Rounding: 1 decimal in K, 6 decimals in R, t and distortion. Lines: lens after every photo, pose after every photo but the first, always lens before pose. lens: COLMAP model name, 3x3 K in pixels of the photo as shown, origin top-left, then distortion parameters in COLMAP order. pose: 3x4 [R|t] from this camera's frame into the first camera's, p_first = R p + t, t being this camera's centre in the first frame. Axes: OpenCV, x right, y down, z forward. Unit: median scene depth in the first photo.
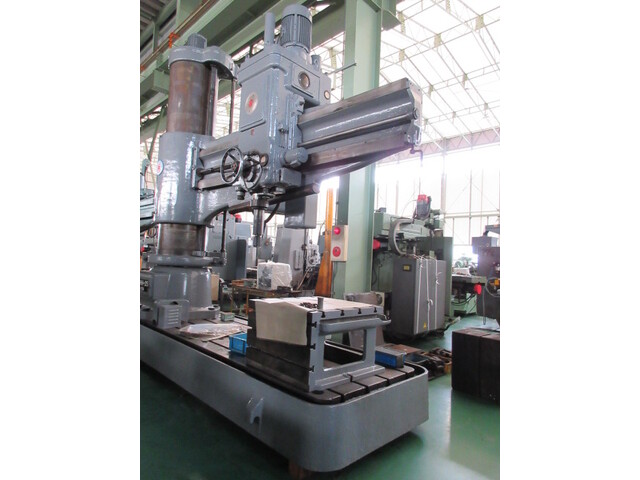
lens RADIAL K [[358.4, 0, 320.0], [0, 358.4, 240.0], [0, 0, 1]] dist [0.000734, 0.000050]
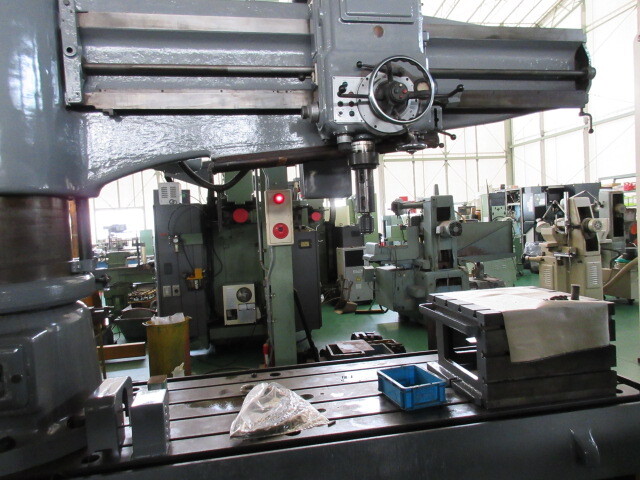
lens RADIAL K [[475.7, 0, 322.3], [0, 475.7, 240.5], [0, 0, 1]] dist [0.005616, 0.001063]
pose [[0.565051, -0.110216, 0.817661, -0.621713], [0.037841, 0.993456, 0.107762, -0.041030], [-0.824188, -0.029950, 0.565524, 0.448305]]
